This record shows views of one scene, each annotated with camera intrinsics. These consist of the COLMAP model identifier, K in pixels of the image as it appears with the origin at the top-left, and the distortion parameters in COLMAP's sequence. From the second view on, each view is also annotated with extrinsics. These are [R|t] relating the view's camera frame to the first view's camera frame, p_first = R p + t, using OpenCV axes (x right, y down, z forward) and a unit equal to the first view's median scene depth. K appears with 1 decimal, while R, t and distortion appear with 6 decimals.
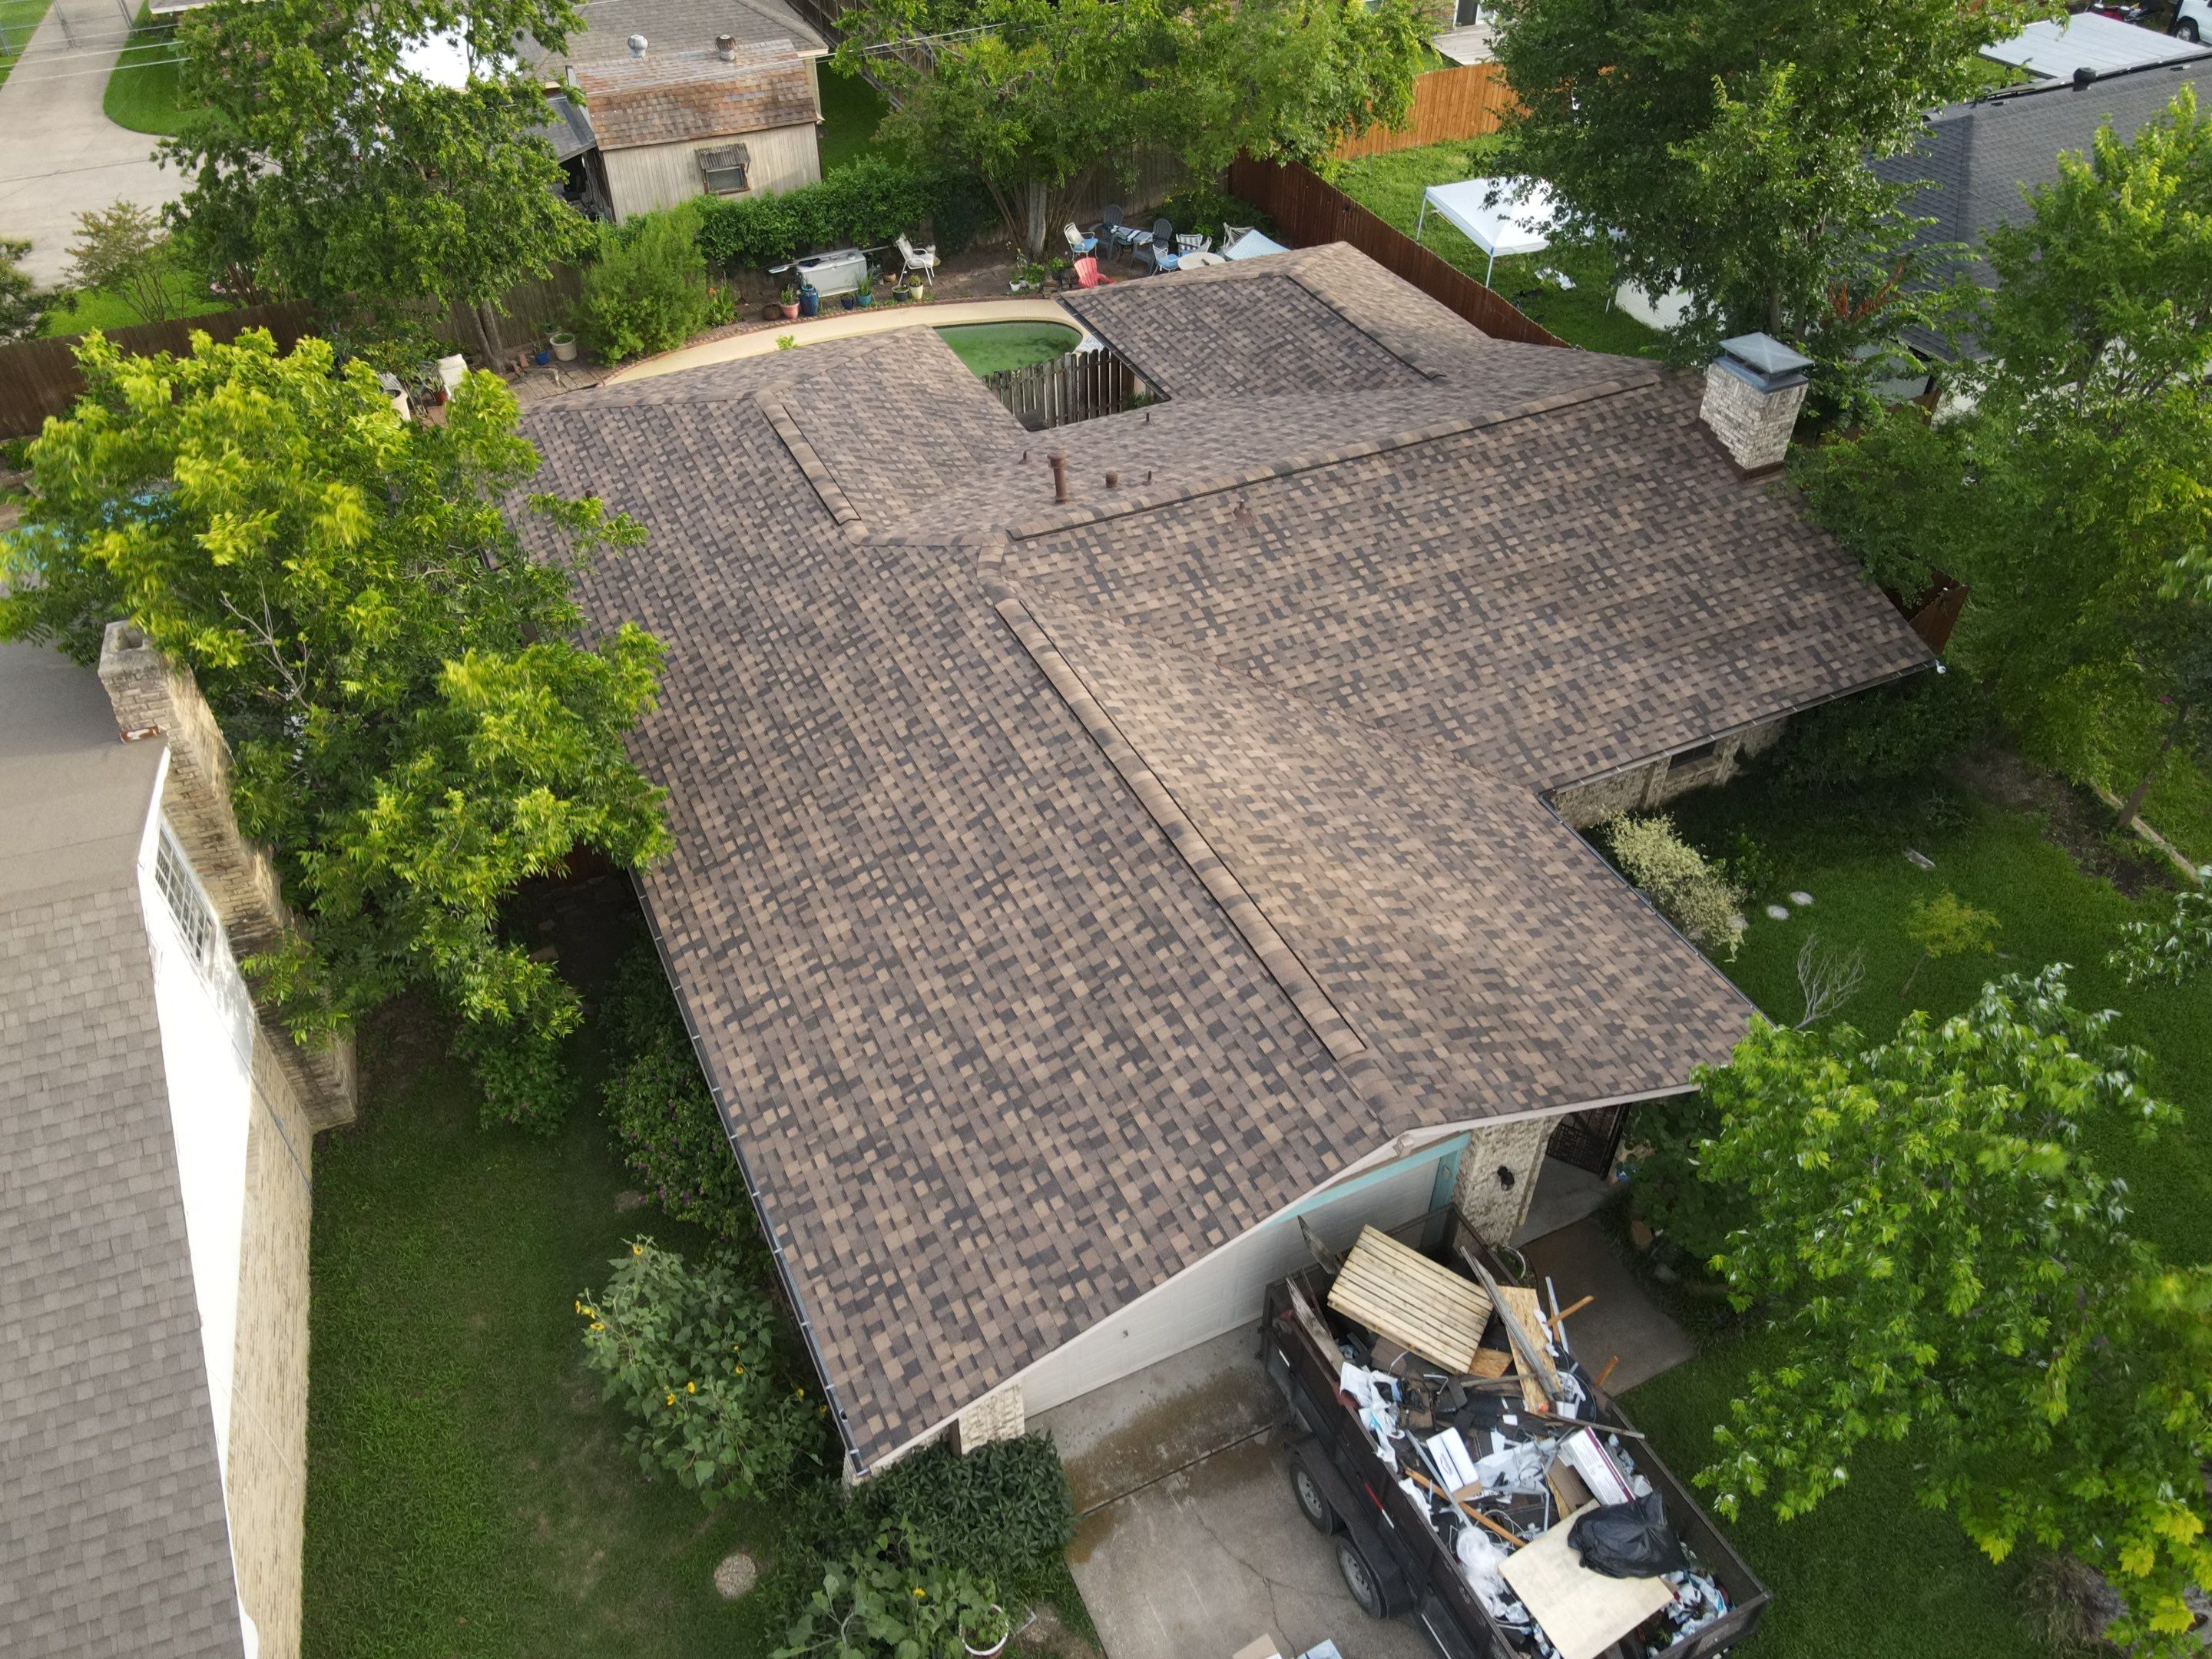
lens RADIAL K [[1632.0, 0, 1111.0], [0, 1632.0, 823.9], [0, 0, 1]] dist [0.001036, 0.024625]
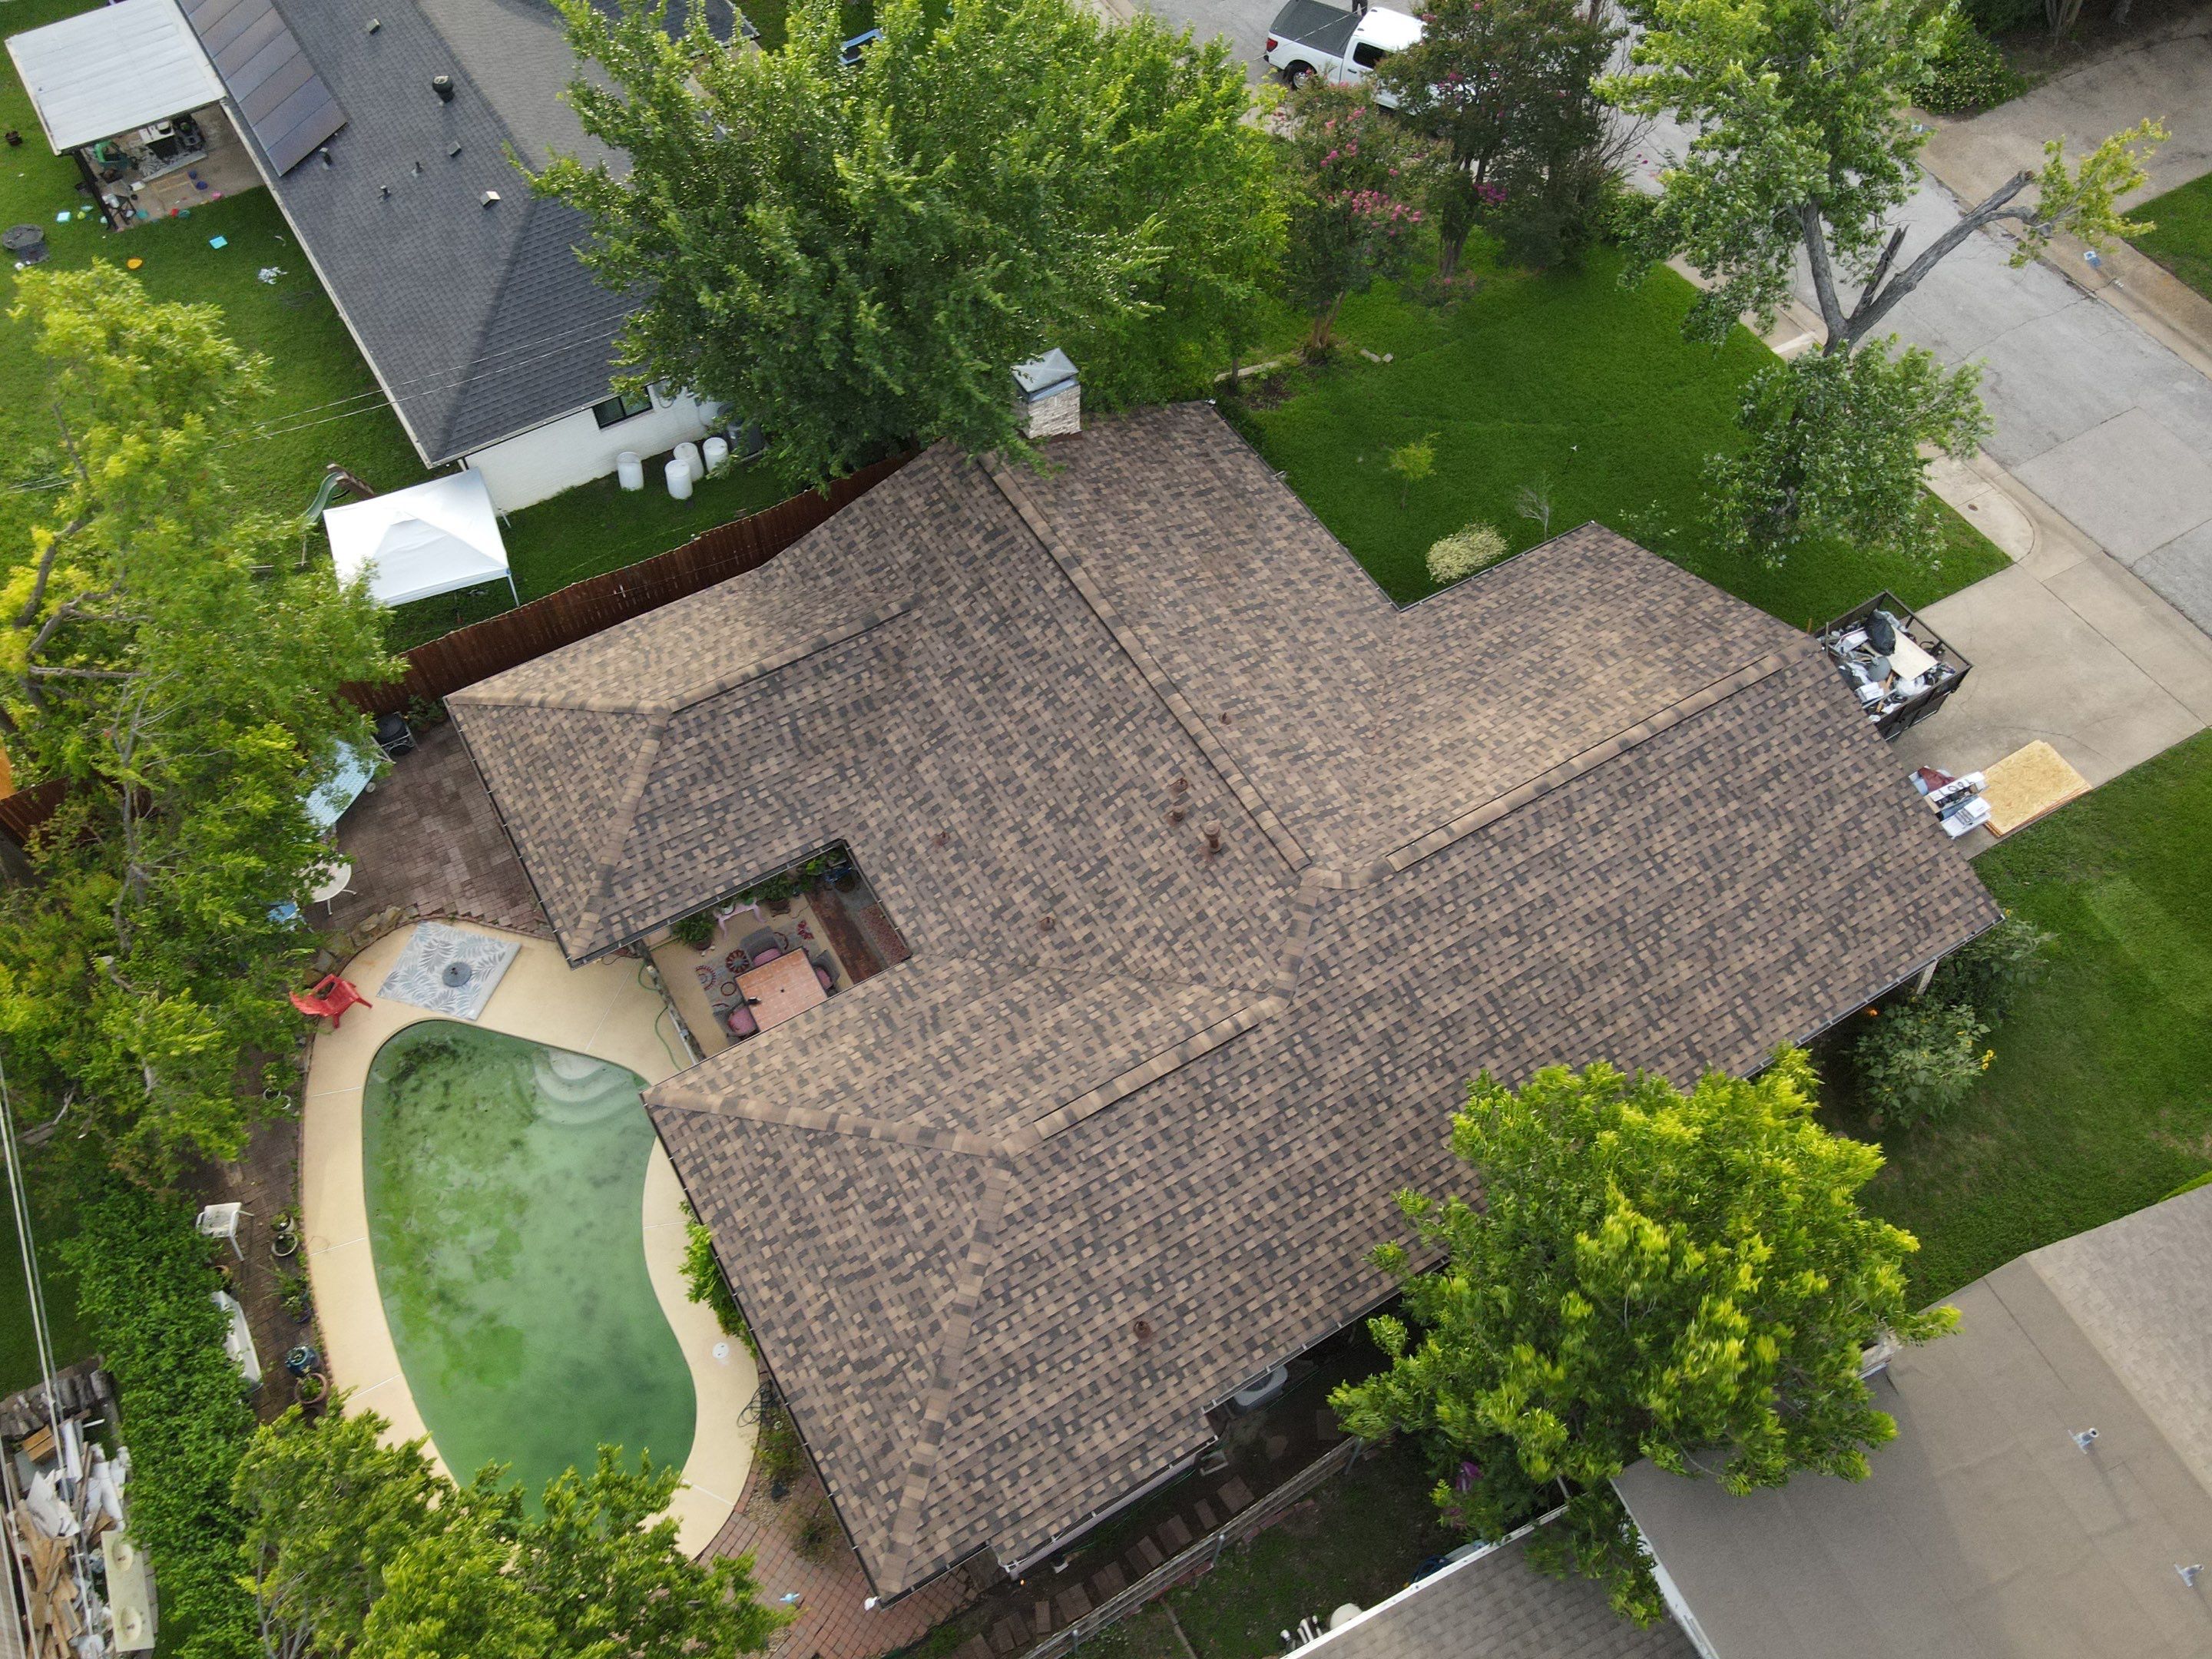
lens RADIAL K [[1632.0, 0, 1102.0], [0, 1632.0, 839.1], [0, 0, 1]] dist [0.001036, 0.024625]
pose [[-0.086754, -0.834845, 0.543606, -0.791773], [0.656925, 0.362281, 0.661213, -1.244671], [-0.748948, 0.414471, 0.517001, 0.564765]]
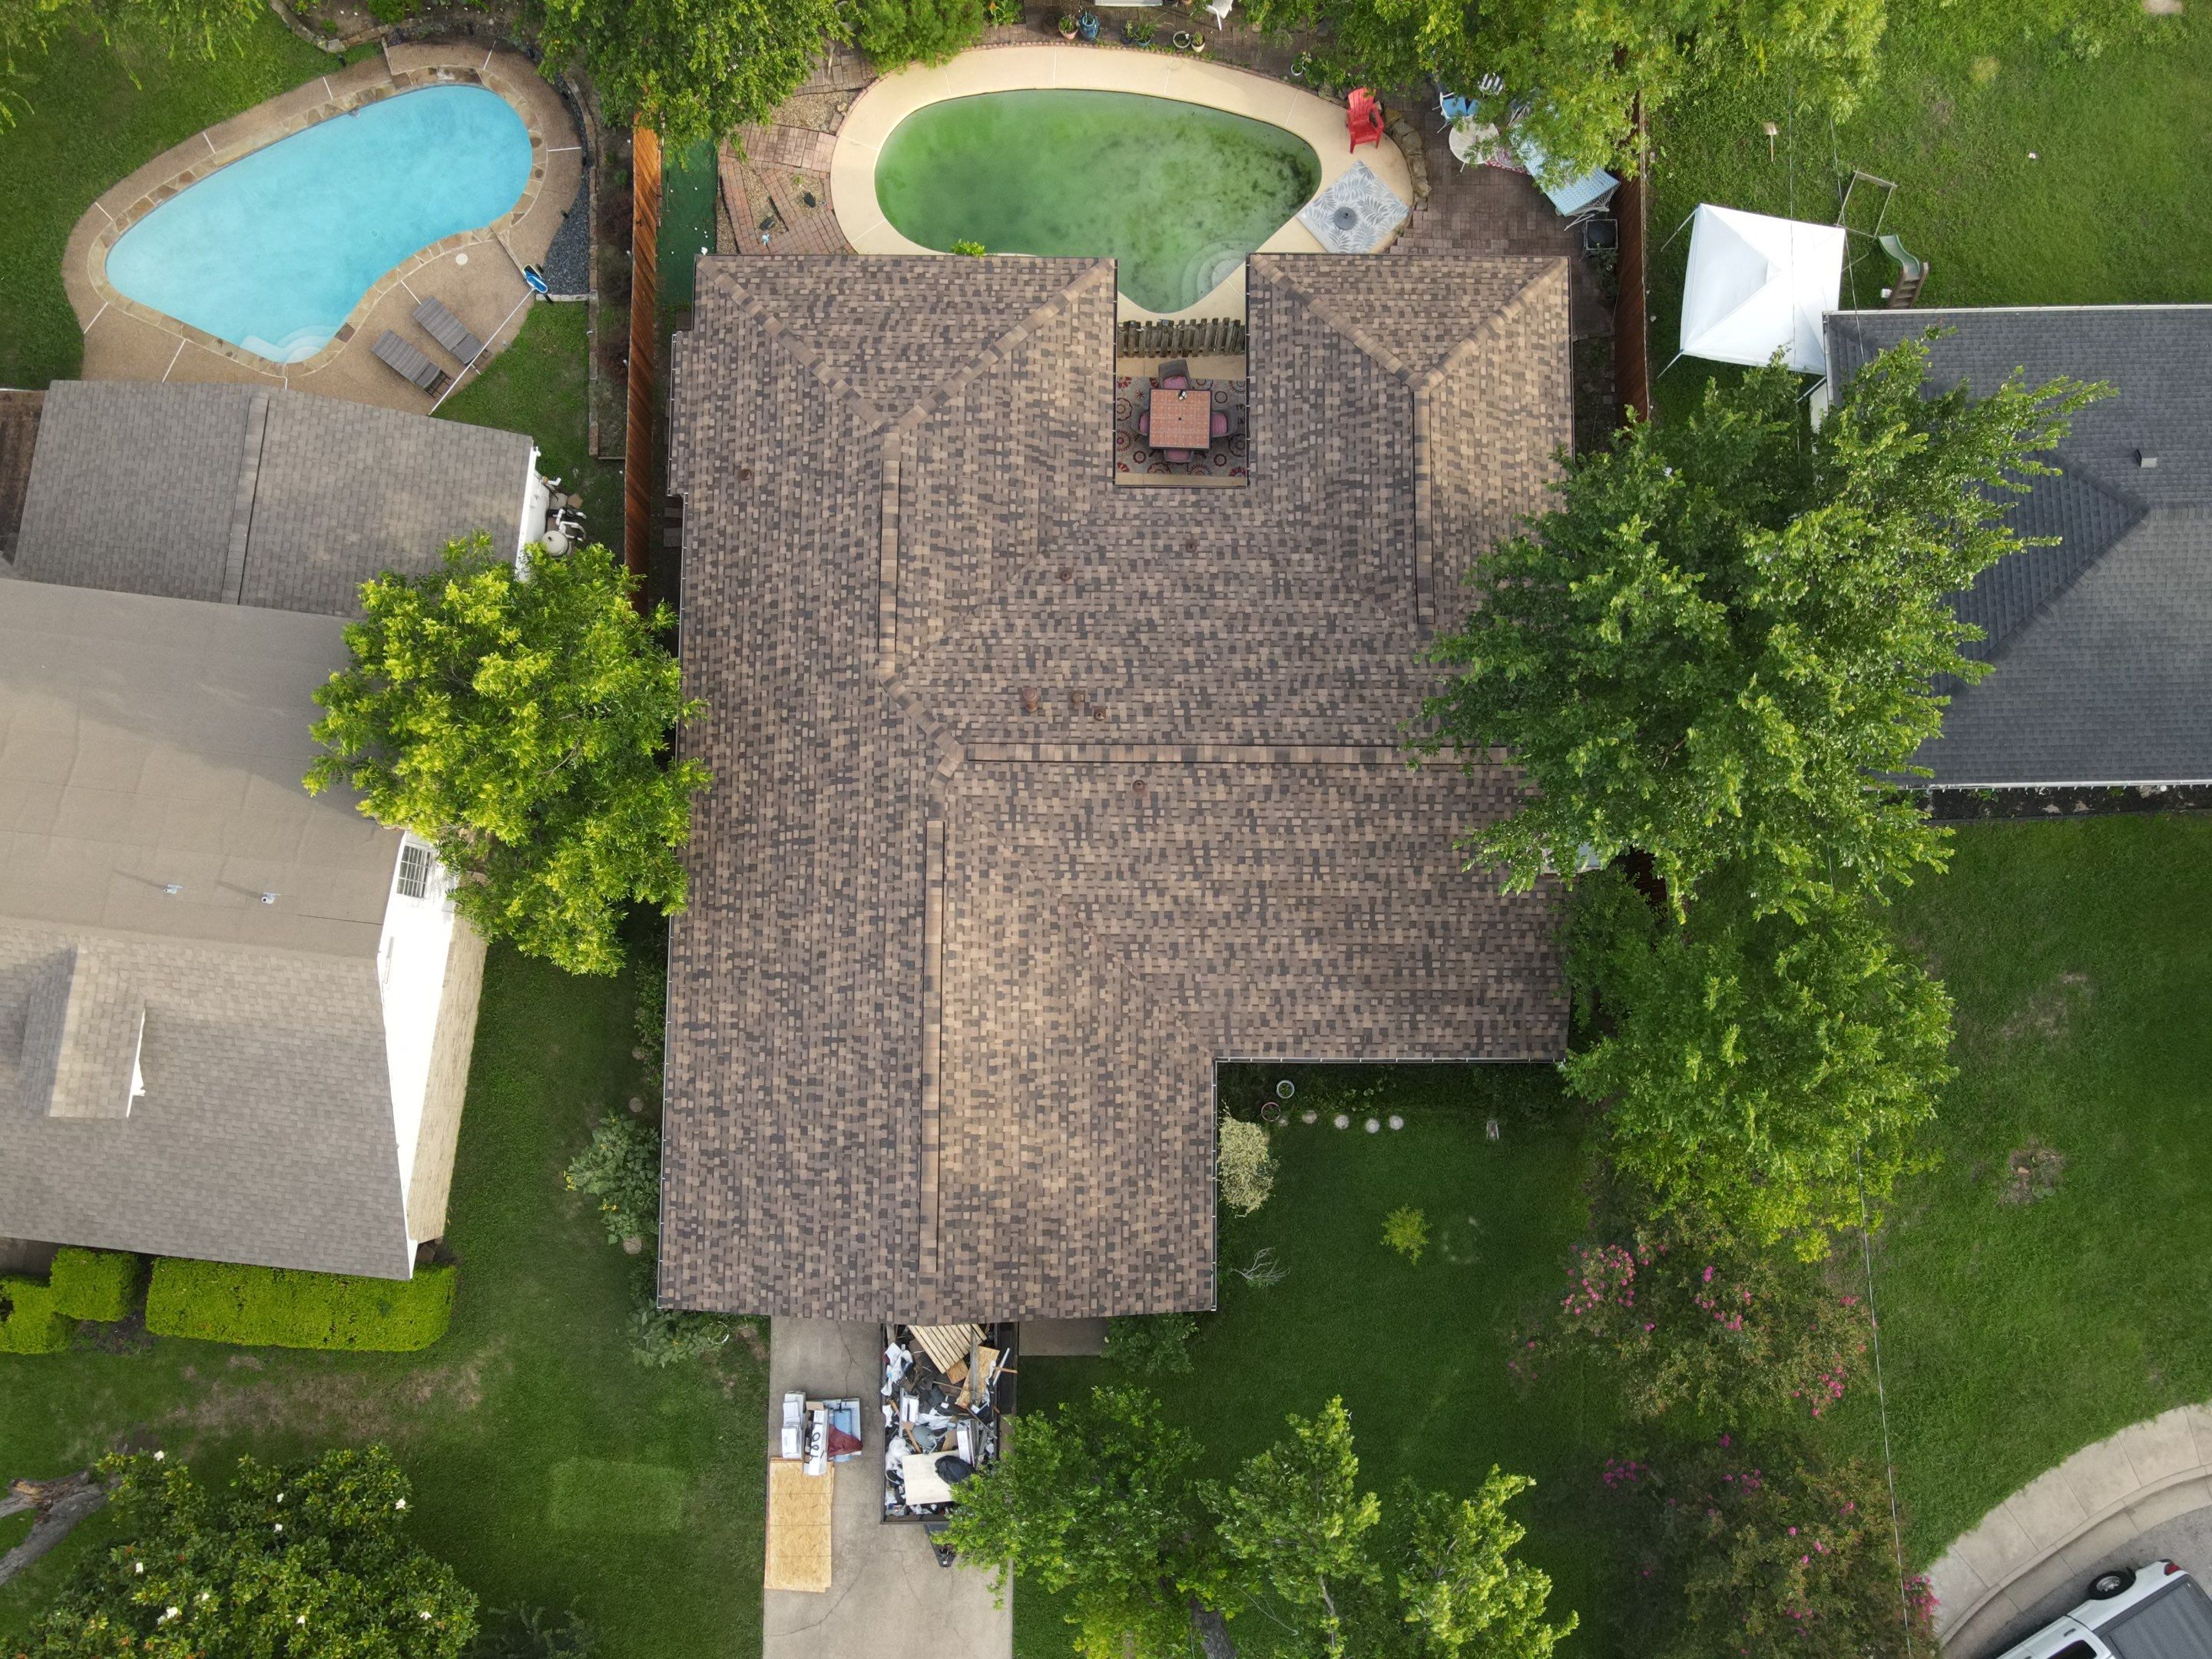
lens RADIAL K [[1632.0, 0, 1109.2], [0, 1632.0, 843.7], [0, 0, 1]] dist [0.001036, 0.024625]
pose [[0.899318, 0.435463, -0.039983, 0.160329], [-0.294384, 0.670491, 0.681013, -1.298629], [0.323364, -0.600677, 0.731179, -0.040655]]
